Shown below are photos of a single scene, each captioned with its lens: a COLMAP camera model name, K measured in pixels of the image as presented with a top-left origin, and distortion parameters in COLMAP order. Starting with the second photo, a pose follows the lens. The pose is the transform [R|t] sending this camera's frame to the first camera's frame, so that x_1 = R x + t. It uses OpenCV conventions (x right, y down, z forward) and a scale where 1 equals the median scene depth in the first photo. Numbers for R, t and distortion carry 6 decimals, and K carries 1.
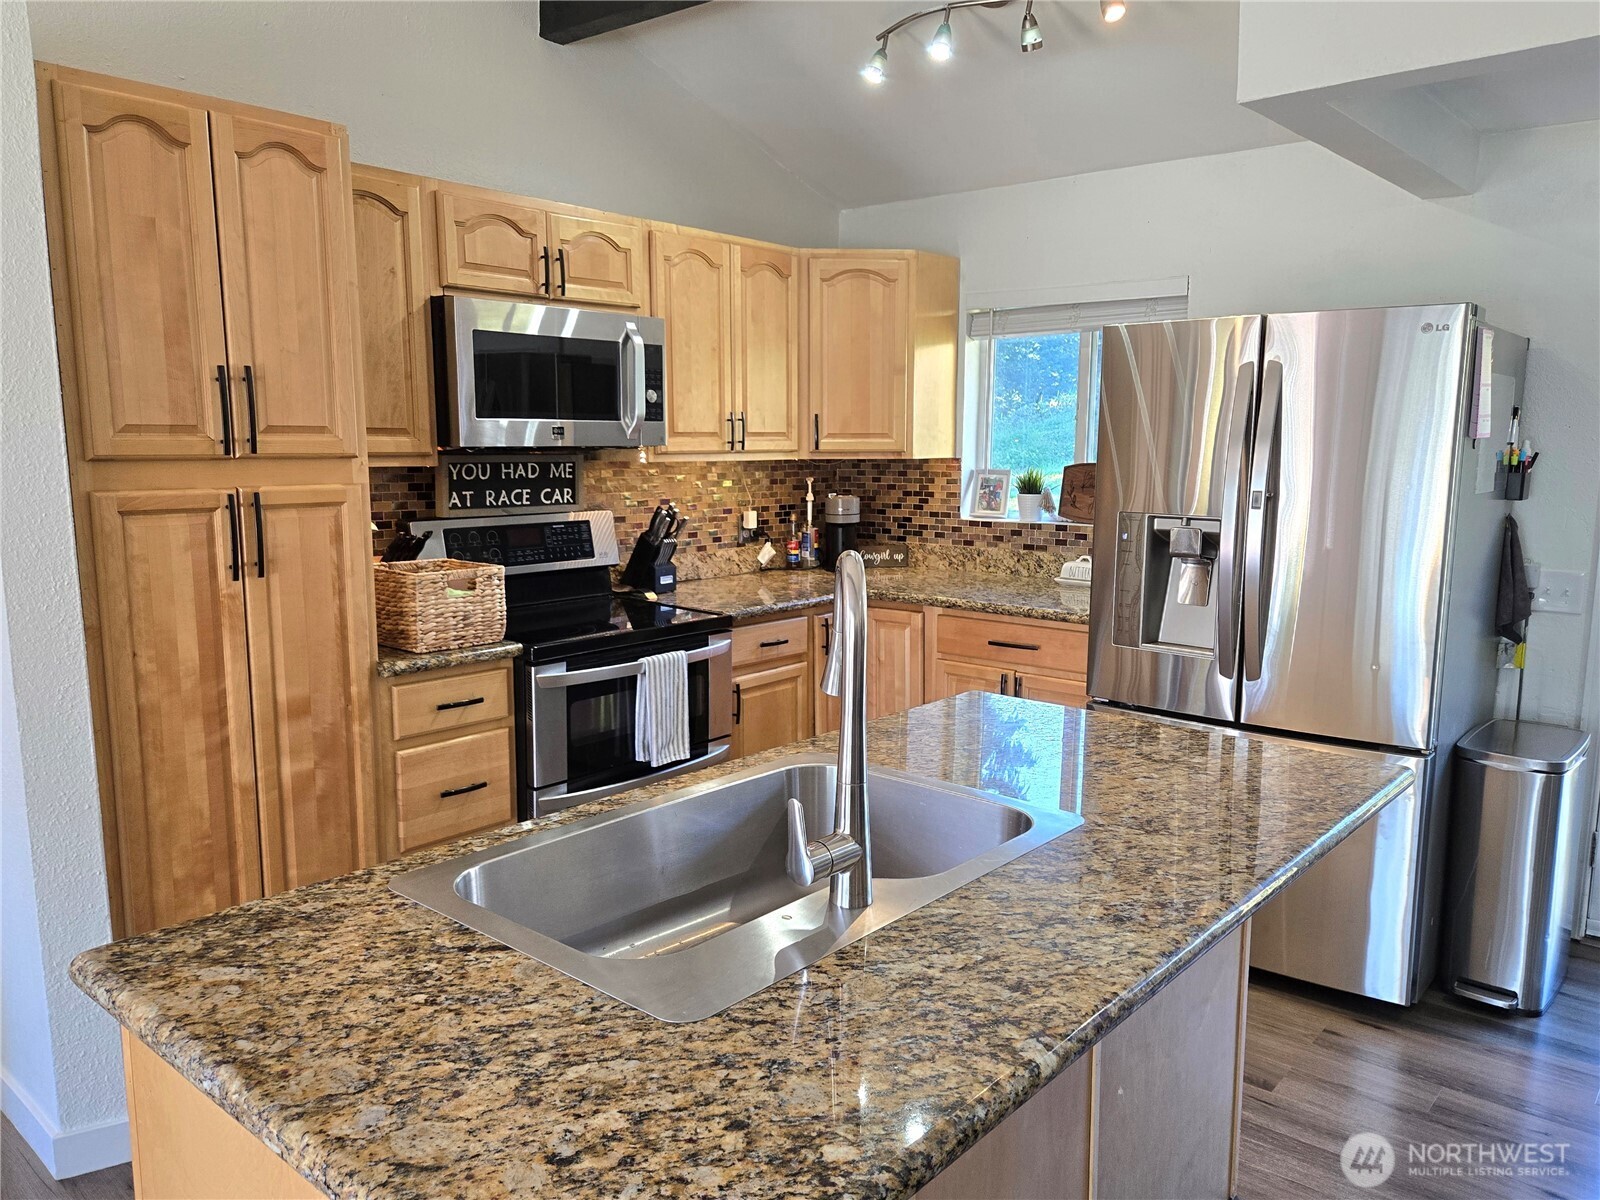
lens RADIAL K [[1159.0, 0, 810.2], [0, 1159.0, 610.0], [0, 0, 1]] dist [0.078250, -0.078586]
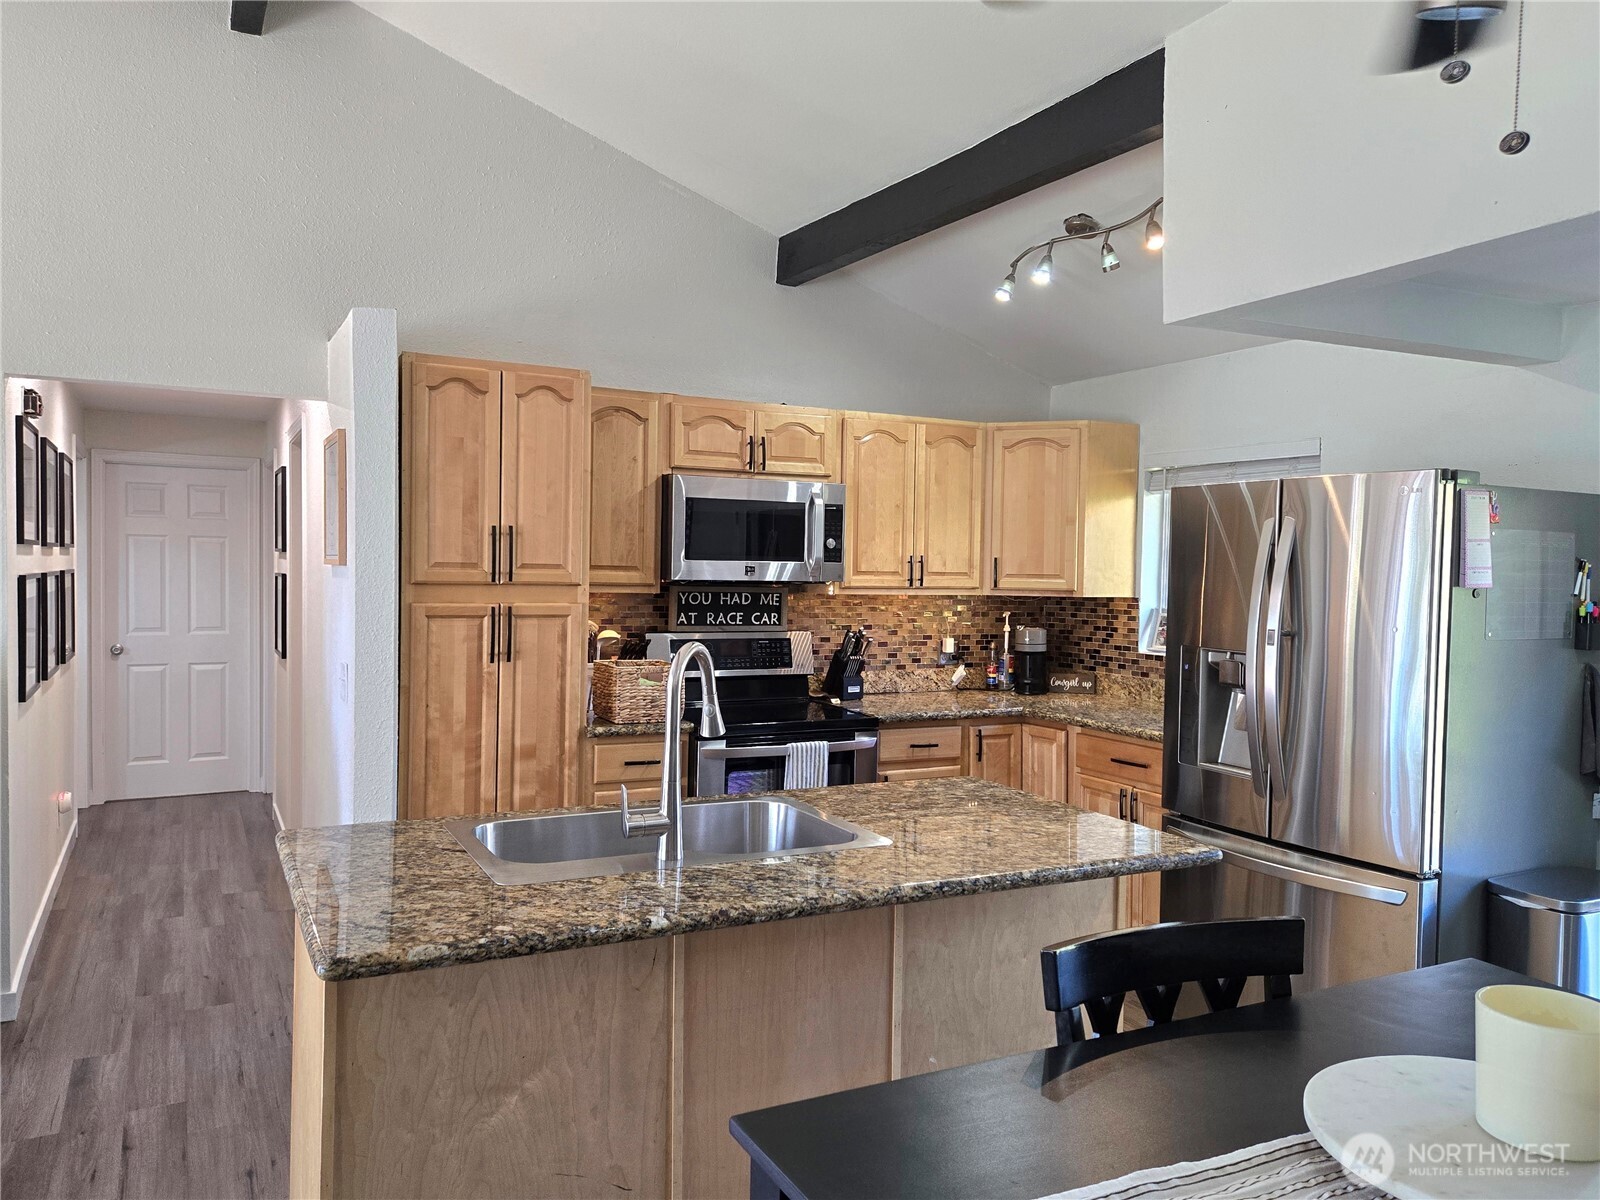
lens RADIAL K [[1151.4, 0, 797.3], [0, 1151.4, 602.9], [0, 0, 1]] dist [0.084097, -0.074620]
pose [[0.927377, 0.024590, -0.373318, 0.314622], [-0.070778, 0.991350, -0.110522, 0.025723], [0.367371, 0.128918, 0.921096, -0.182800]]
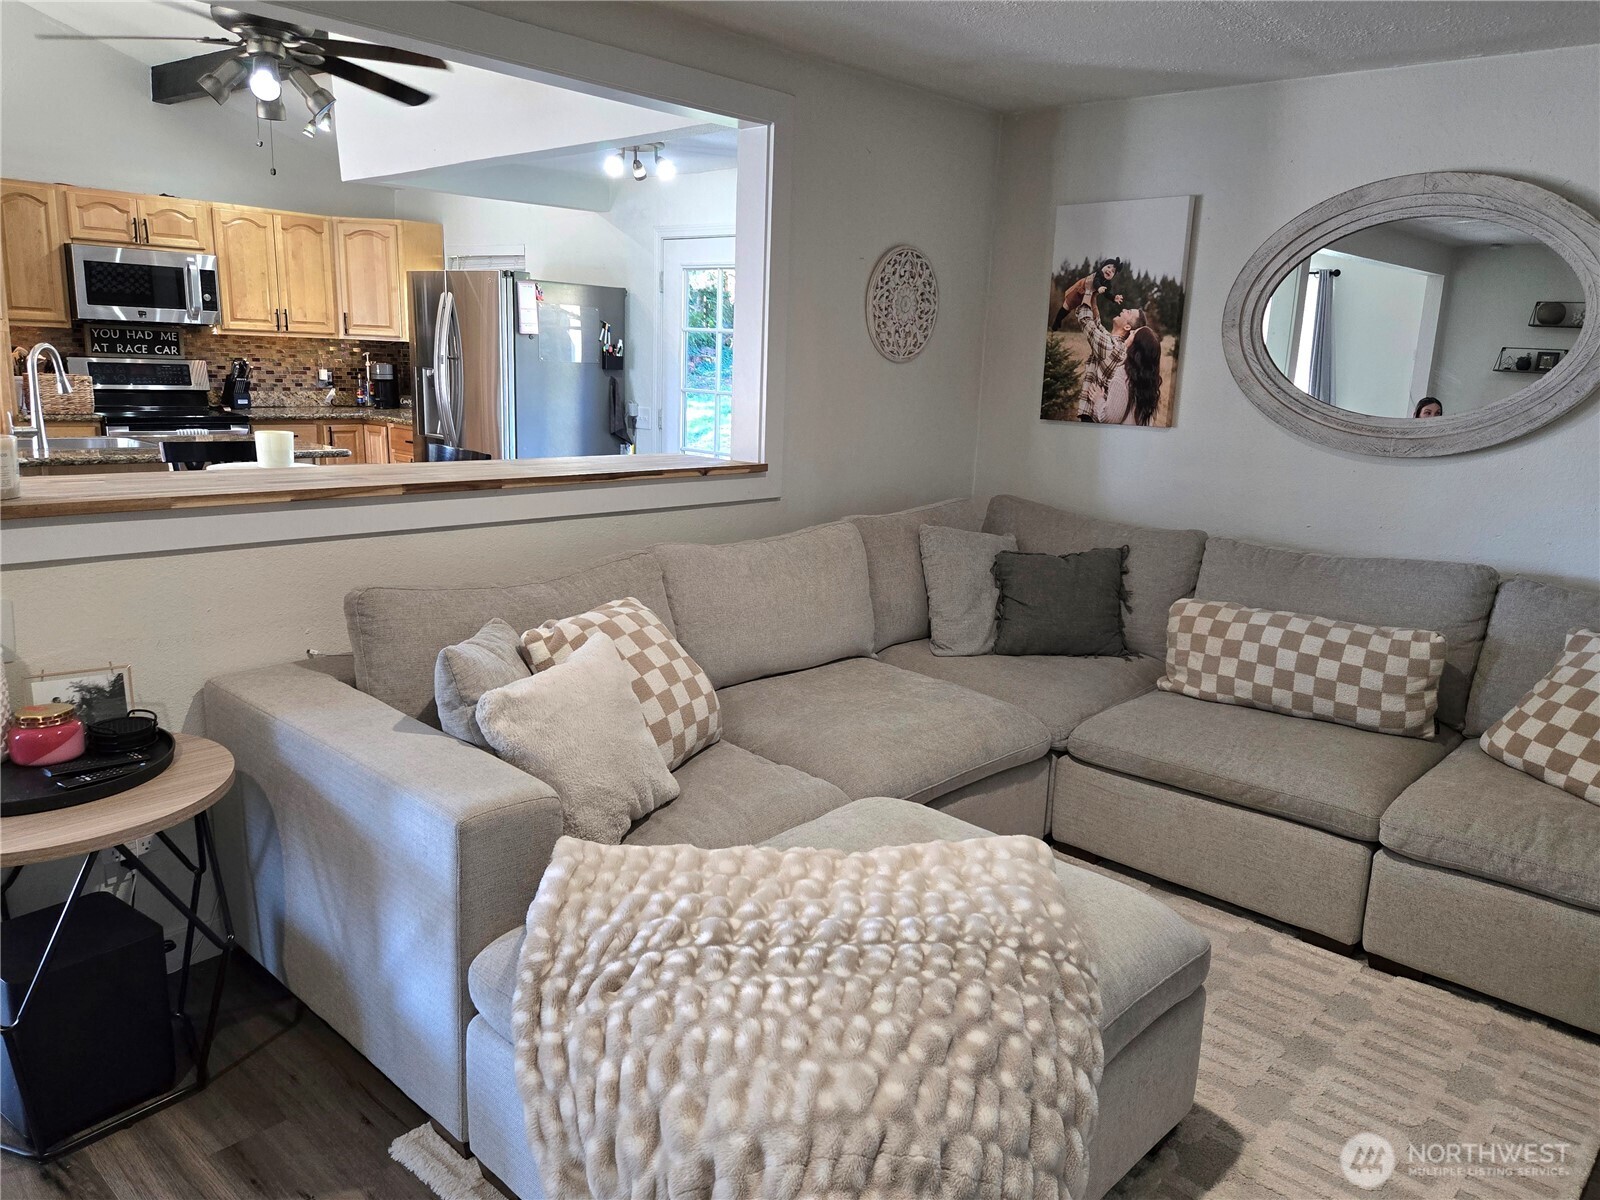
lens RADIAL K [[1151.4, 0, 797.3], [0, 1151.4, 602.9], [0, 0, 1]] dist [0.084097, -0.074620]
pose [[0.998550, 0.042620, -0.032876, 0.931505], [-0.040447, 0.997120, 0.064154, 0.154558], [0.035515, -0.062732, 0.997398, -0.925811]]
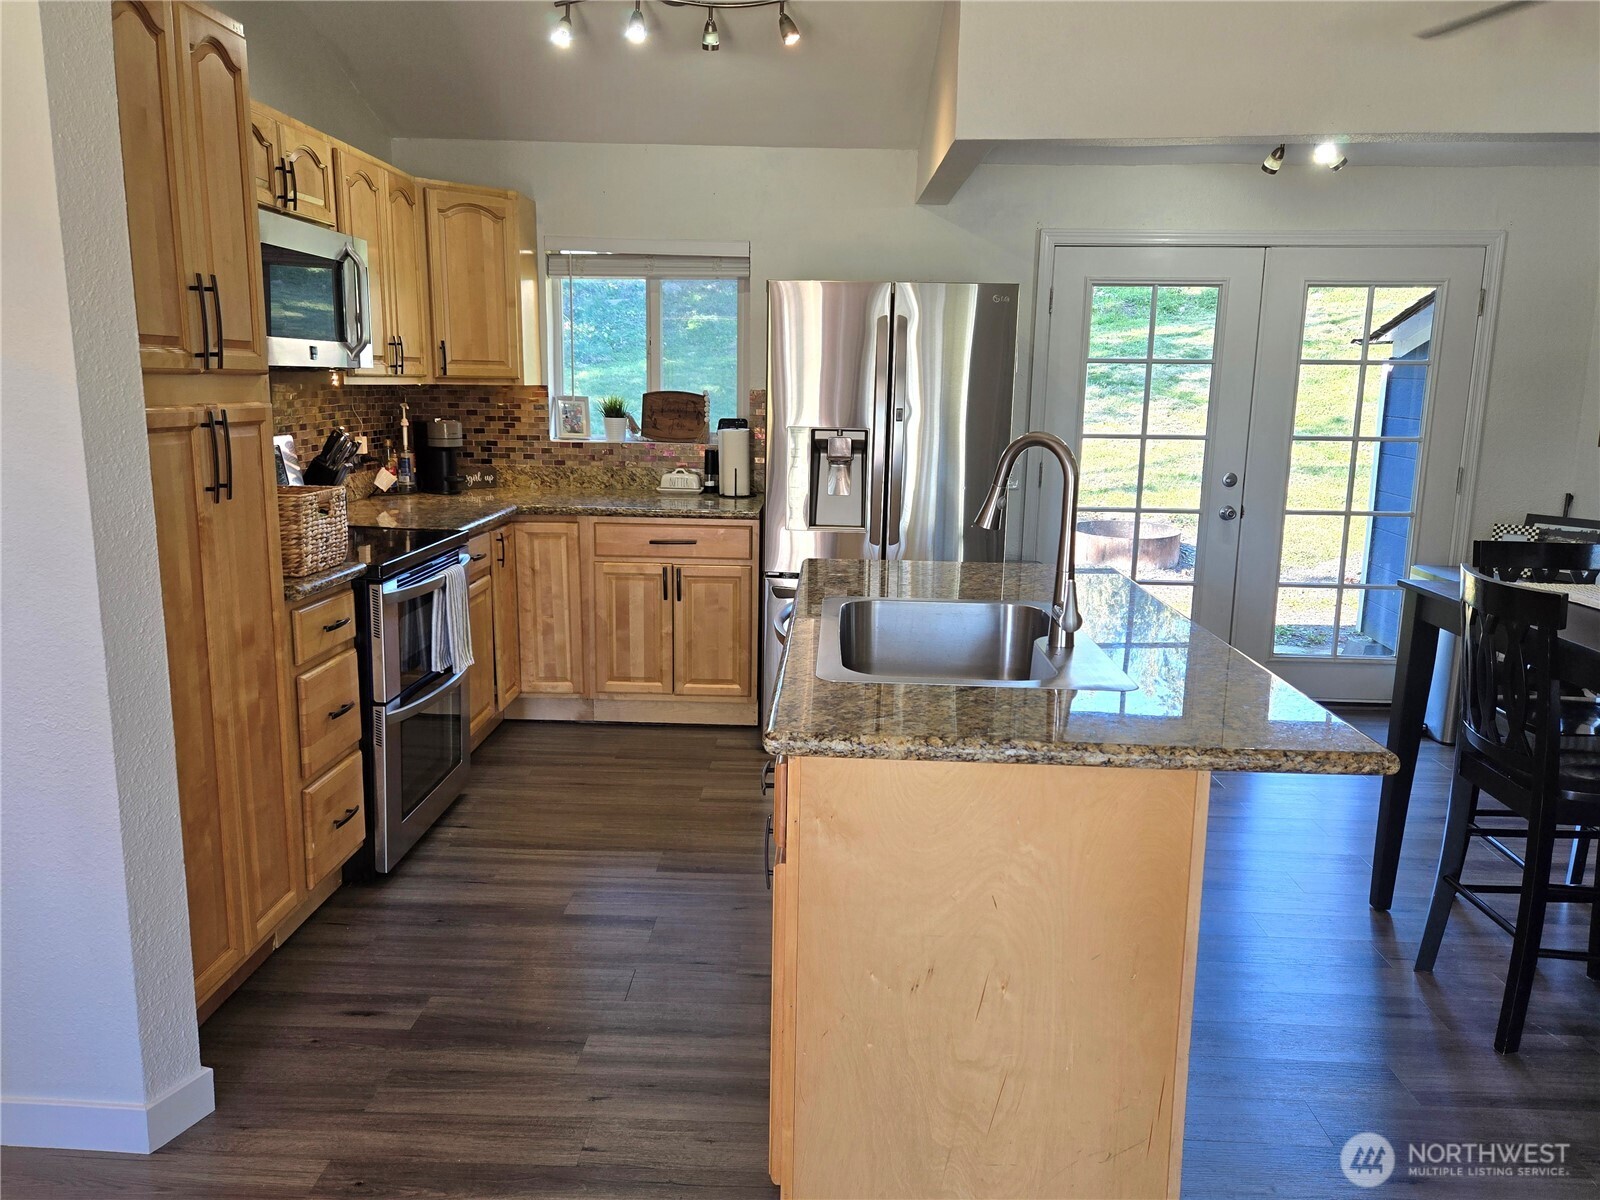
lens RADIAL K [[1151.4, 0, 797.3], [0, 1151.4, 602.9], [0, 0, 1]] dist [0.084097, -0.074620]
pose [[0.782998, -0.107709, 0.612628, -0.502074], [0.078441, 0.994129, 0.074528, 0.015224], [-0.617059, -0.010301, 0.786850, -0.025636]]
